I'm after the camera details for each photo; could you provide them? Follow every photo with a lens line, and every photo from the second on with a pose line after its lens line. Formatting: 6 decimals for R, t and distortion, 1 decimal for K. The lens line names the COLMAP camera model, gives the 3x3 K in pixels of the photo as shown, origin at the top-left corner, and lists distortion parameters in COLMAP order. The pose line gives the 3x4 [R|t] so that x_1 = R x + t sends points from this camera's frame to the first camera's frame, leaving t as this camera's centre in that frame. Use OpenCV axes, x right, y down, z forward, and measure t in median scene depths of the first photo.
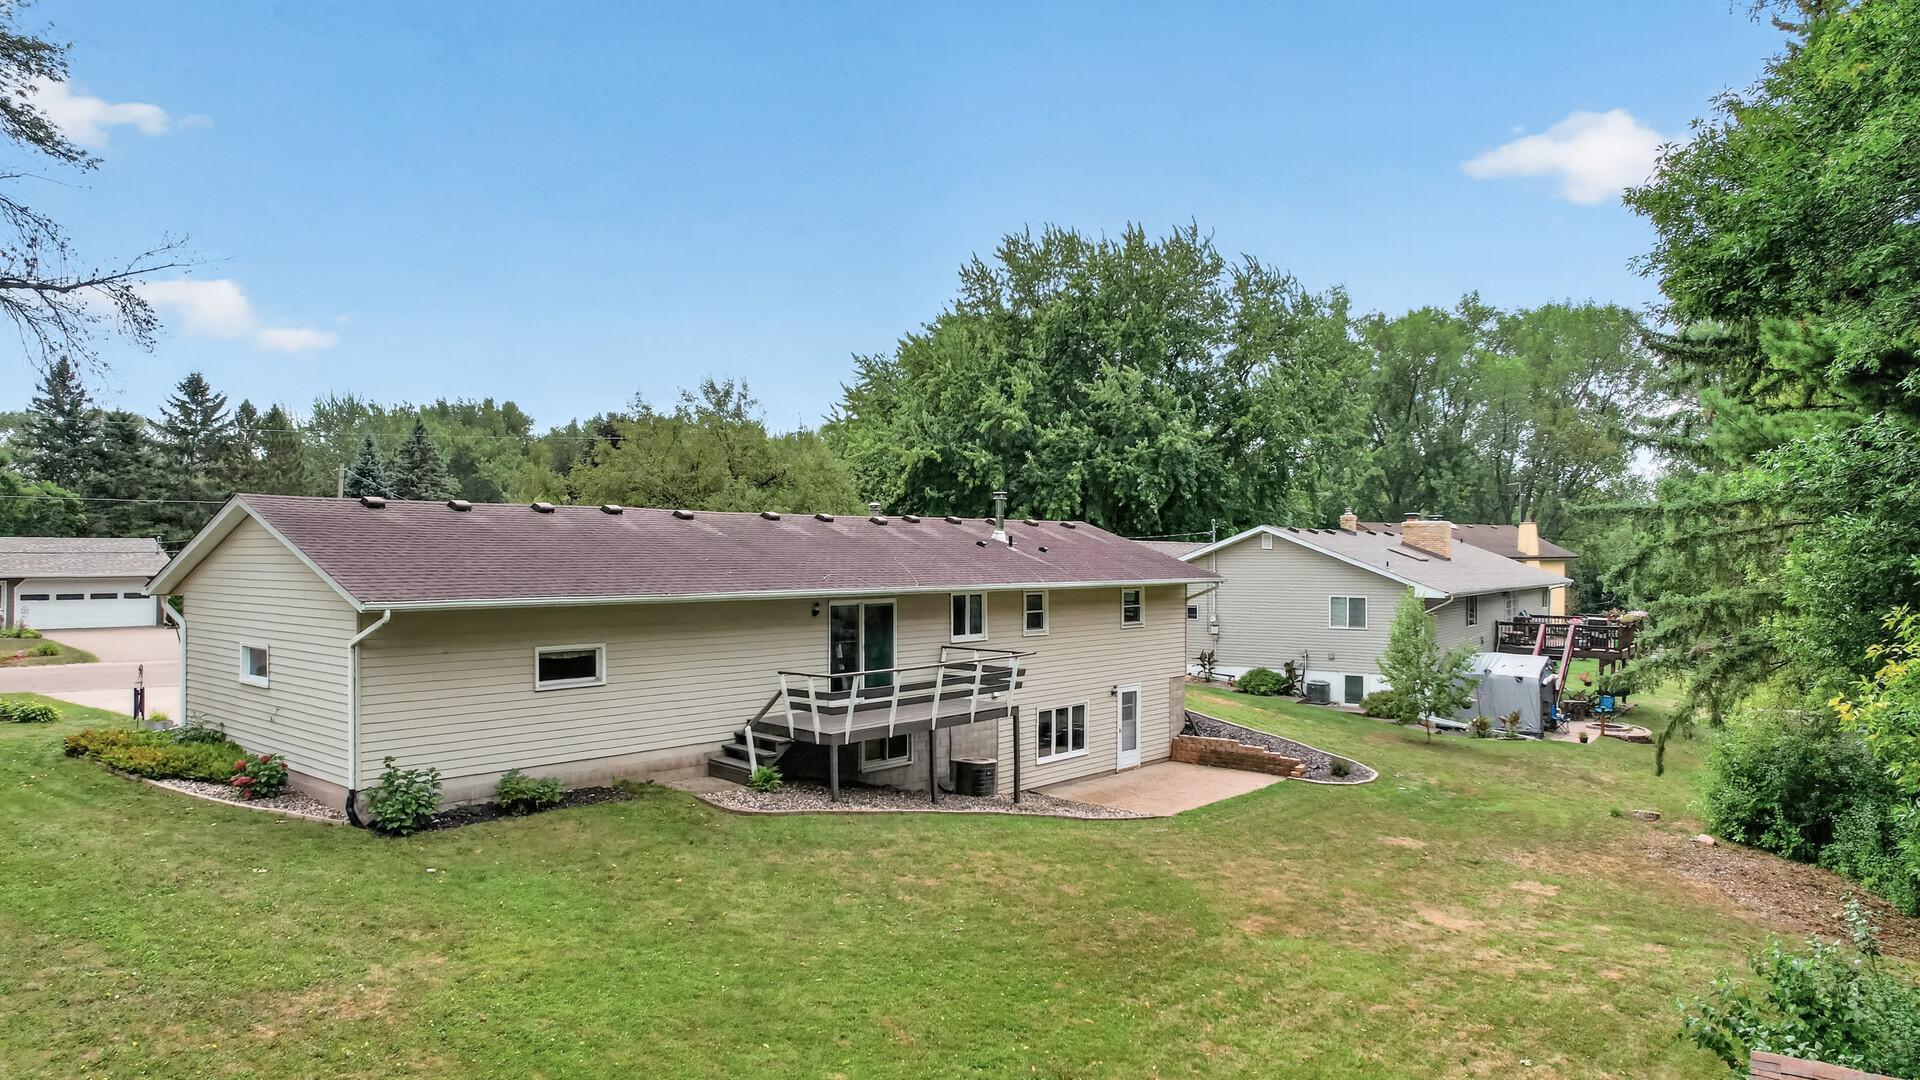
lens RADIAL K [[1205.5, 0, 960.0], [0, 1205.5, 540.0], [0, 0, 1]] dist [-0.063438, 0.048634]
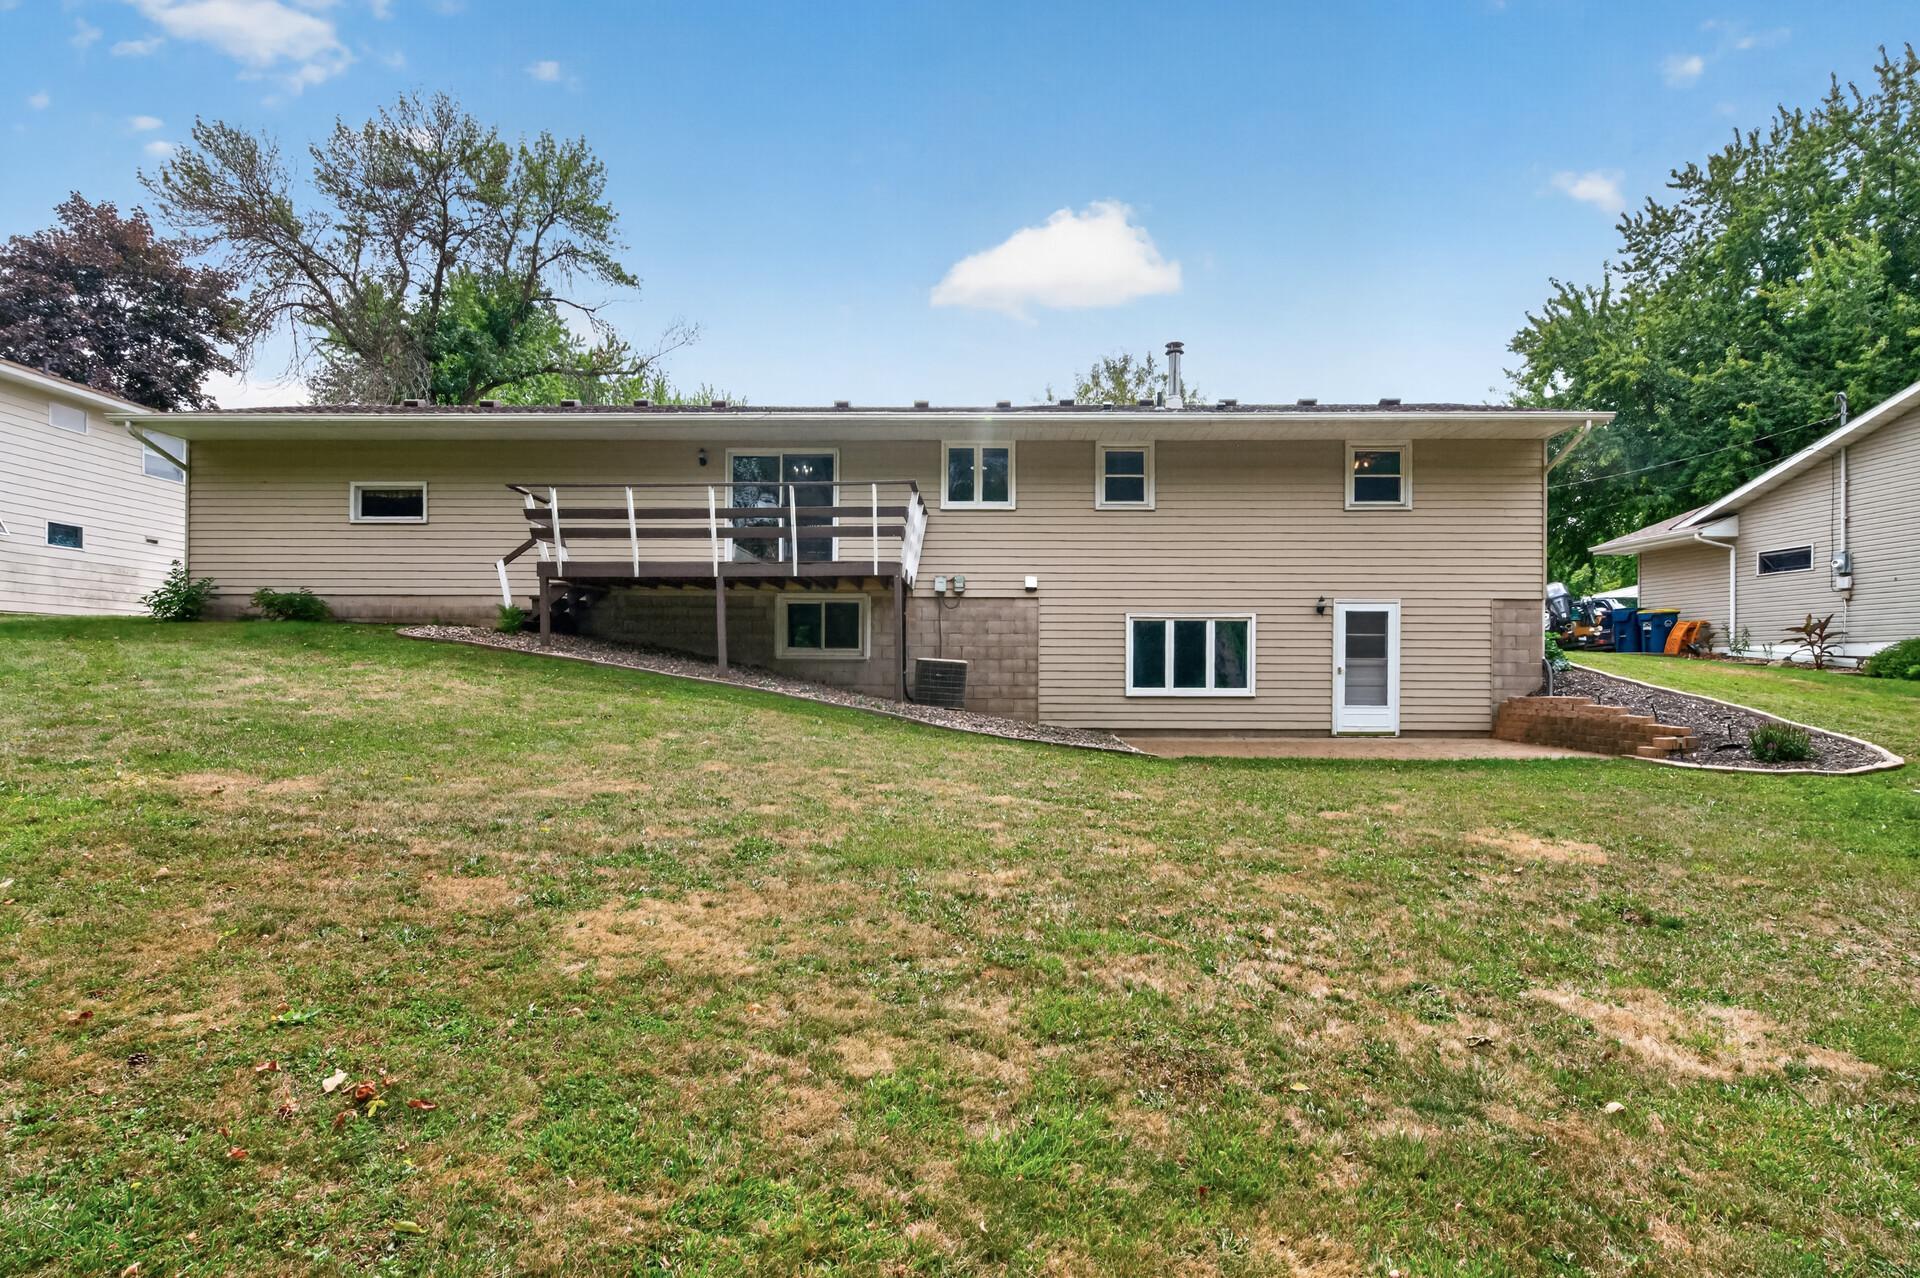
lens RADIAL K [[898.8, 0, 959.1], [0, 898.8, 673.3], [0, 0, 1]] dist [-0.000375, -0.000068]
pose [[0.651762, 0.005216, -0.758406, 0.361854], [0.006228, 0.999906, 0.012229, 0.153208], [0.758398, -0.012694, 0.651668, 0.538772]]
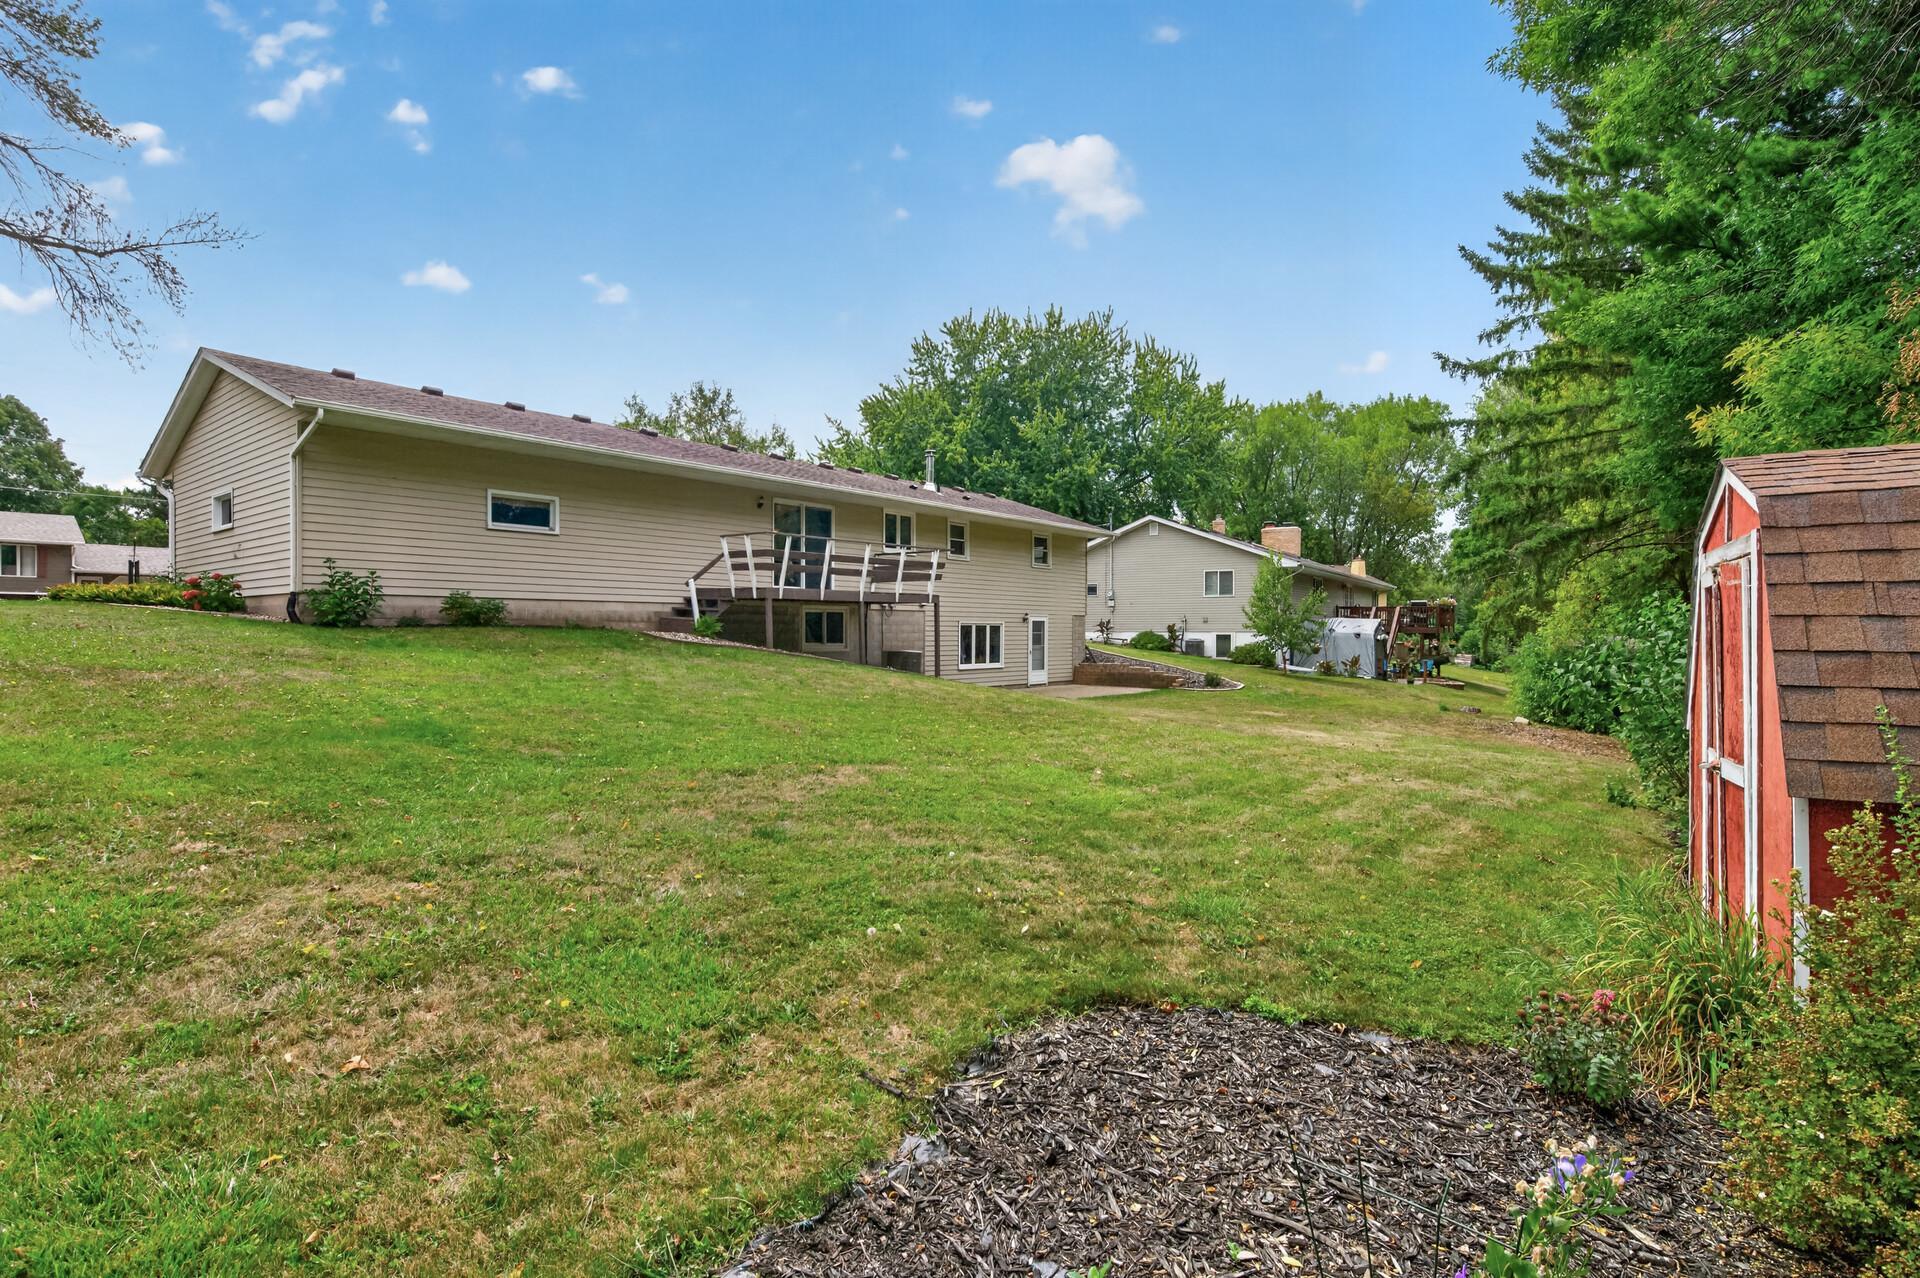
lens RADIAL K [[919.0, 0, 963.3], [0, 919.0, 635.0], [0, 0, 1]] dist [-0.009332, 0.000077]
pose [[0.999043, 0.005429, 0.043391, 0.026460], [-0.006304, 0.999779, 0.020037, 0.123971], [-0.043273, -0.020292, 0.998857, 0.087360]]
